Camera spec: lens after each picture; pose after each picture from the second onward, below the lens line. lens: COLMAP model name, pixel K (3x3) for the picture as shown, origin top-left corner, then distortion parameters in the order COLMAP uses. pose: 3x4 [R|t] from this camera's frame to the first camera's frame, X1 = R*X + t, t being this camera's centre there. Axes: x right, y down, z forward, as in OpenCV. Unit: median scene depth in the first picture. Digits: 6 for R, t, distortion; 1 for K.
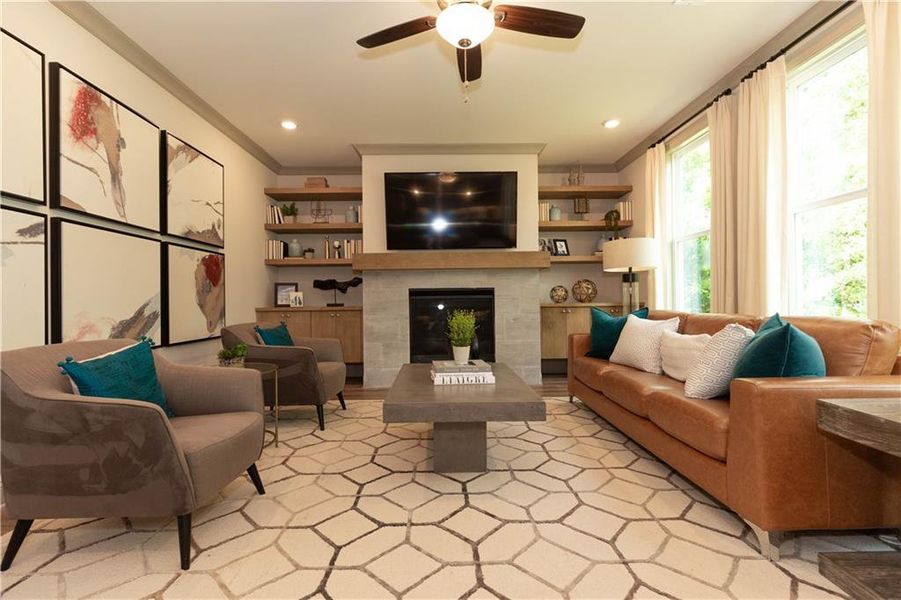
lens RADIAL K [[399.3, 0, 448.9], [0, 399.3, 299.5], [0, 0, 1]] dist [0.001803, 0.000604]
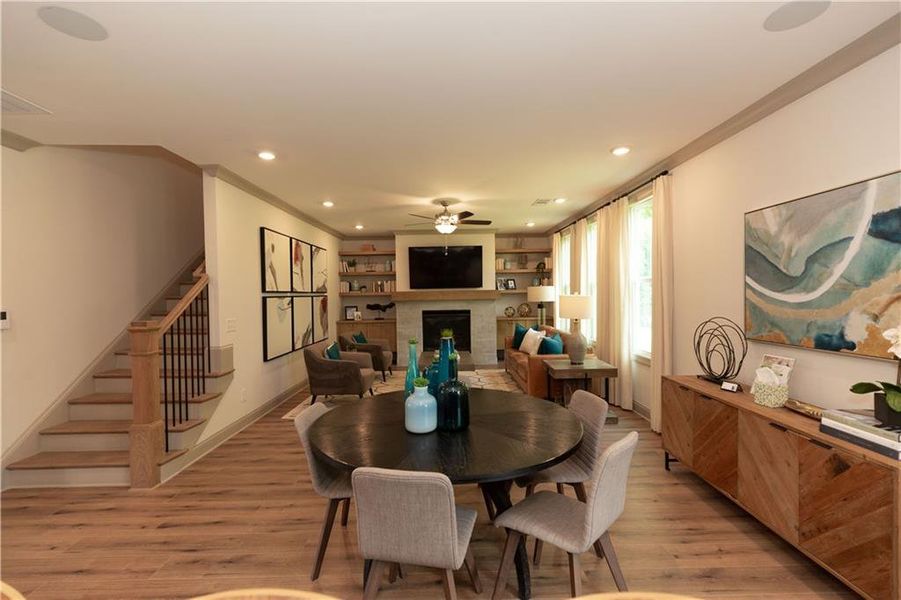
lens RADIAL K [[399.3, 0, 448.9], [0, 399.3, 299.5], [0, 0, 1]] dist [0.001803, 0.000604]
pose [[0.999905, -0.004333, -0.013087, 0.041977], [0.004570, 0.999826, 0.018099, -0.107822], [0.013006, -0.018157, 0.999751, -0.778029]]
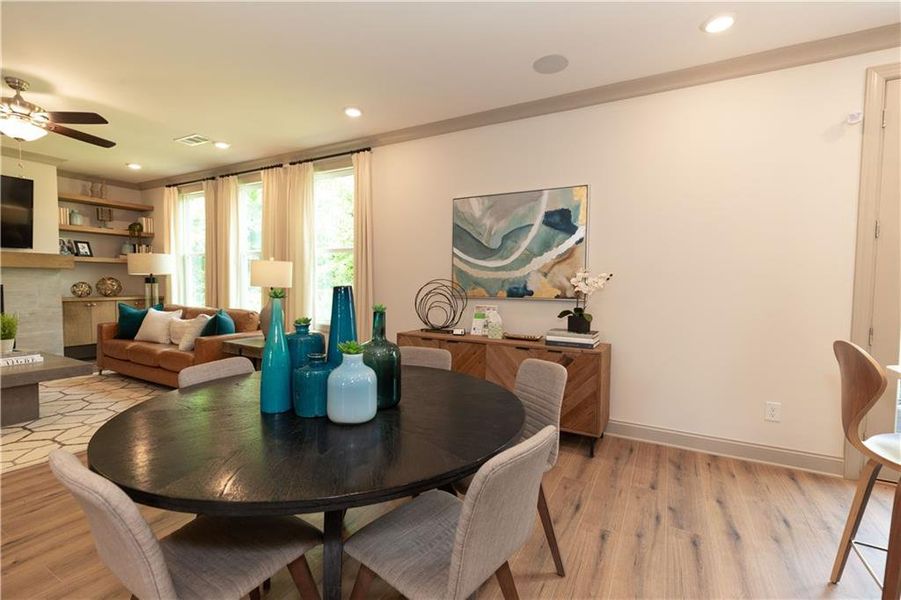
lens RADIAL K [[399.3, 0, 448.9], [0, 399.3, 299.5], [0, 0, 1]] dist [0.001803, 0.000604]
pose [[0.496839, -0.023186, 0.867533, -0.217975], [-0.020393, 0.999055, 0.038380, -0.055574], [-0.867603, -0.036760, 0.495897, -0.536197]]
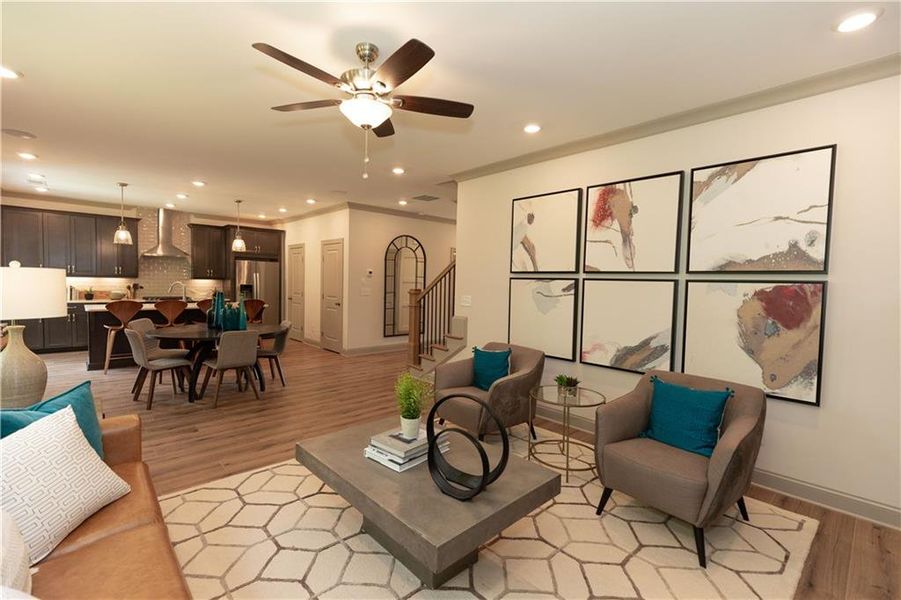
lens RADIAL K [[402.7, 0, 450.5], [0, 402.7, 300.0], [0, 0, 1]] dist [0.026043, -0.000058]
pose [[-0.745805, 0.029008, -0.665533, 0.291667], [-0.009302, 0.998501, 0.053945, -0.096197], [0.666100, 0.046423, -0.744417, 0.920590]]
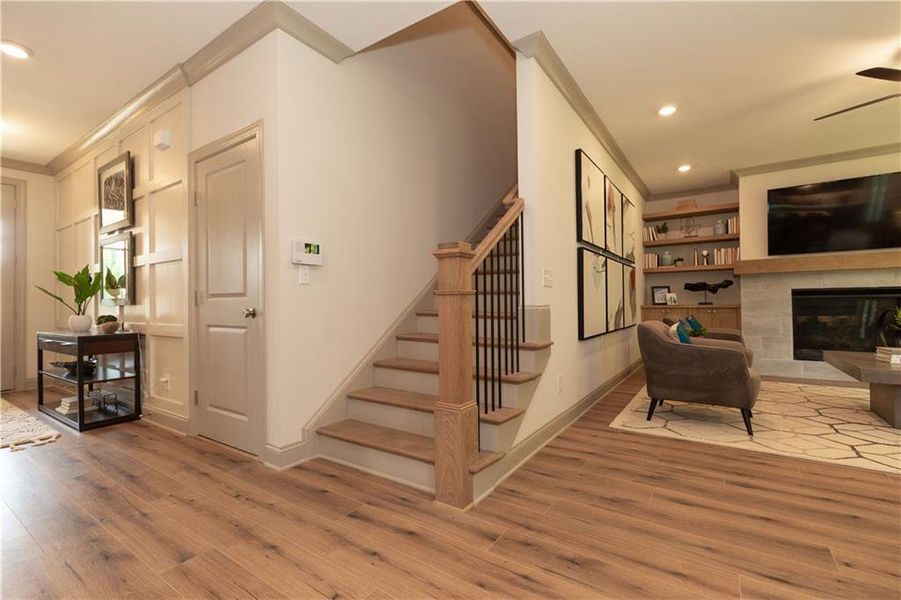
lens RADIAL K [[399.3, 0, 448.9], [0, 399.3, 299.5], [0, 0, 1]] dist [0.001803, 0.000604]
pose [[0.813917, -0.004381, -0.580964, -0.232475], [0.004455, 0.999989, -0.001300, -0.000465], [0.580963, -0.001530, 0.813928, -0.469293]]
